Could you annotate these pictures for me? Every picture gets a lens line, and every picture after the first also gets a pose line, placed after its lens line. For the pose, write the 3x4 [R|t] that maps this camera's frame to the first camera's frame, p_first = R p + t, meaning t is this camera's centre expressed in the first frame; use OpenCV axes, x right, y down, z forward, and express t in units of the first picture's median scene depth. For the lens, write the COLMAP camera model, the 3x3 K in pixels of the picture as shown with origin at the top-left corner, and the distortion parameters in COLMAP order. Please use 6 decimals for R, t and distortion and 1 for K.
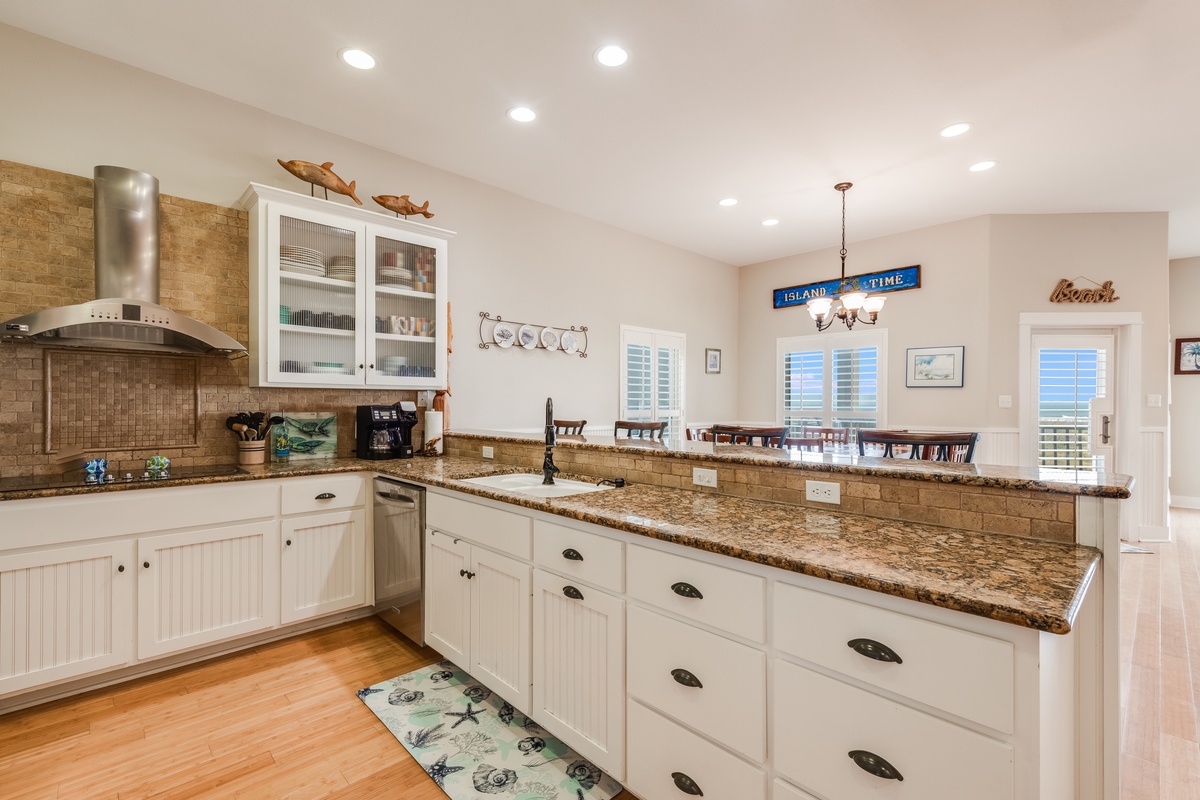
lens RADIAL K [[526.5, 0, 596.2], [0, 526.5, 405.9], [0, 0, 1]] dist [0.005673, -0.002099]
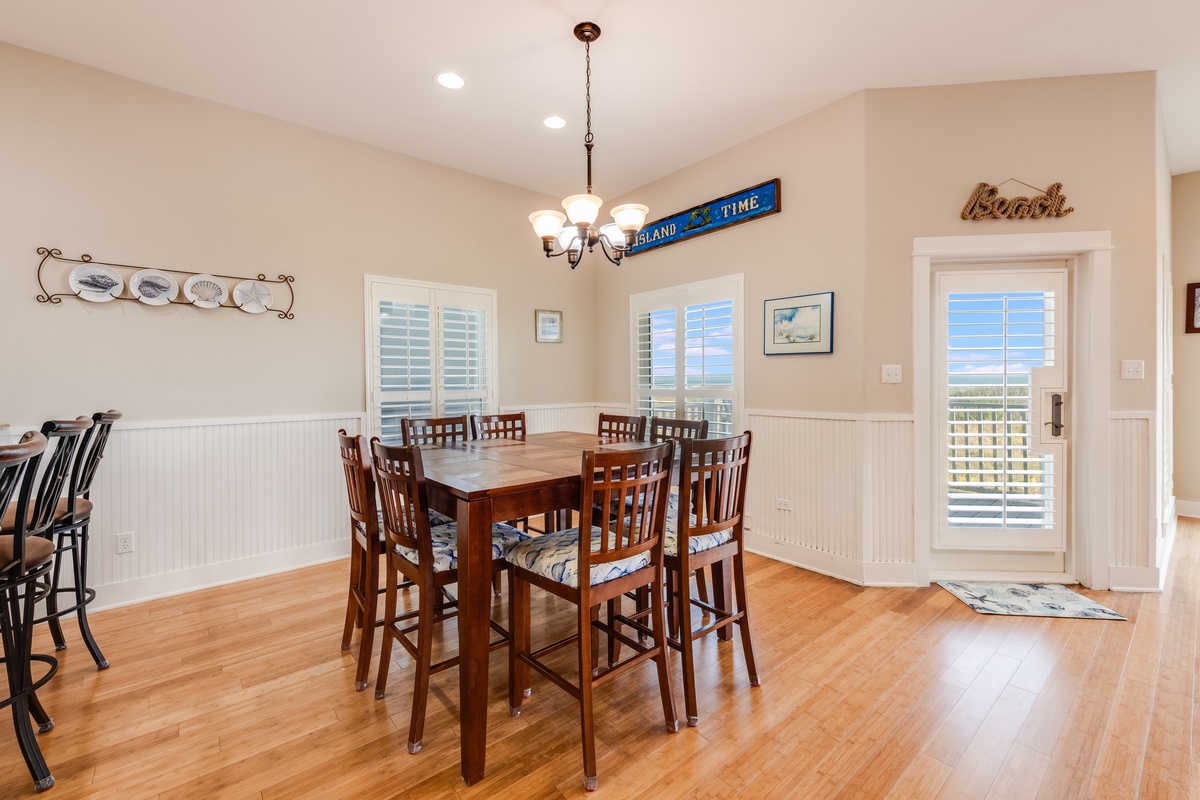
lens RADIAL K [[476.7, 0, 622.3], [0, 476.7, 384.8], [0, 0, 1]] dist [0.005622, -0.000372]
pose [[0.997821, -0.009846, -0.065236, 0.700727], [0.010164, 0.999938, 0.004553, -0.000538], [0.065187, -0.005206, 0.997859, 0.560657]]
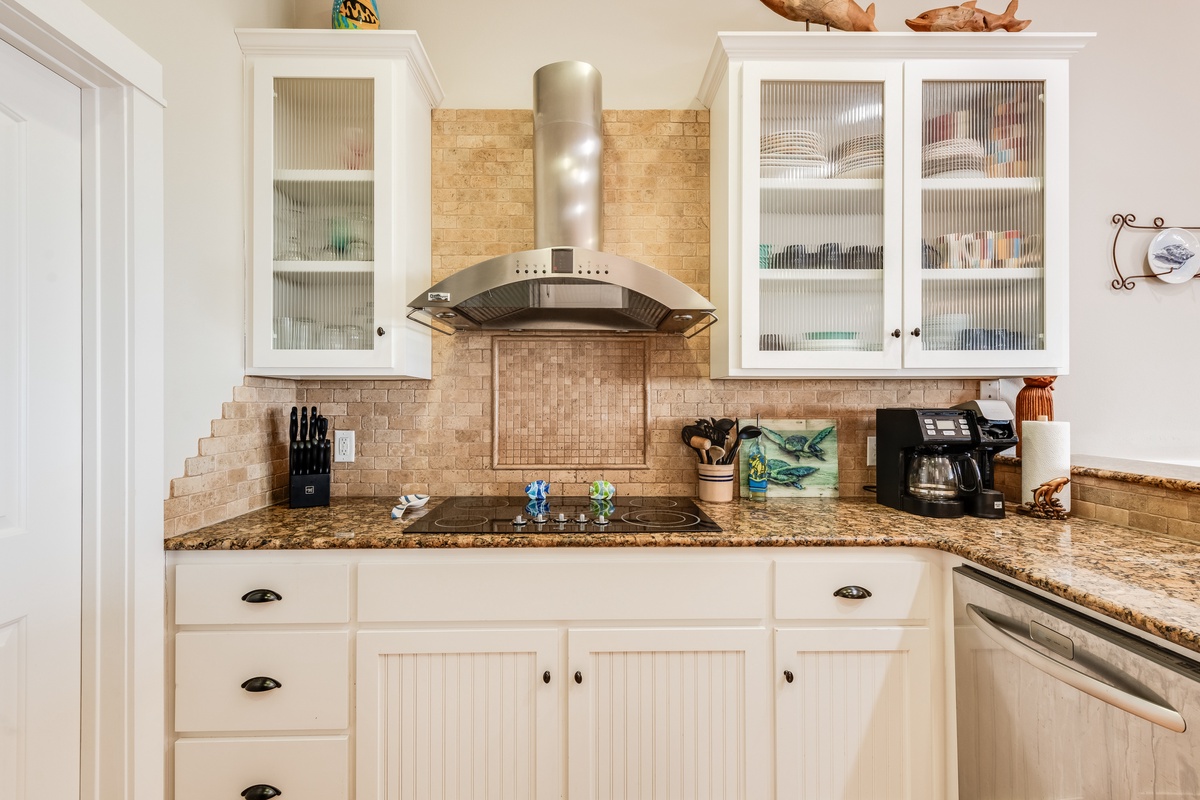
lens RADIAL K [[526.5, 0, 599.7], [0, 526.5, 404.0], [0, 0, 1]] dist [0.005673, -0.002099]
pose [[0.738781, -0.002217, -0.673942, -0.306808], [-0.000442, 0.999993, -0.003774, -0.002886], [0.673945, 0.003086, 0.738775, 0.409428]]
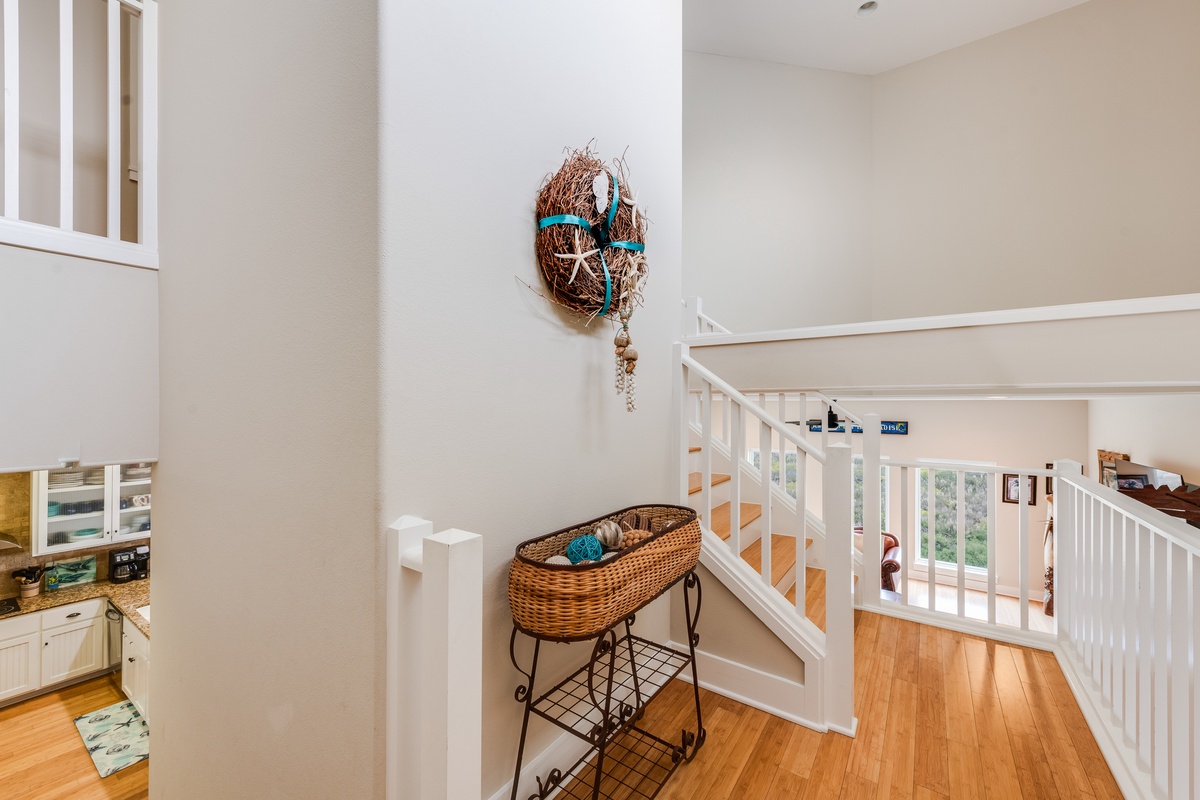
lens RADIAL K [[472.7, 0, 604.1], [0, 472.7, 404.0], [0, 0, 1]] dist [-0.000431, 0.000224]
pose [[0.978927, 0.003076, 0.204186, 0.864750], [-0.003180, 0.999995, 0.000180, -0.511554], [-0.204184, -0.000826, 0.978932, -0.904672]]
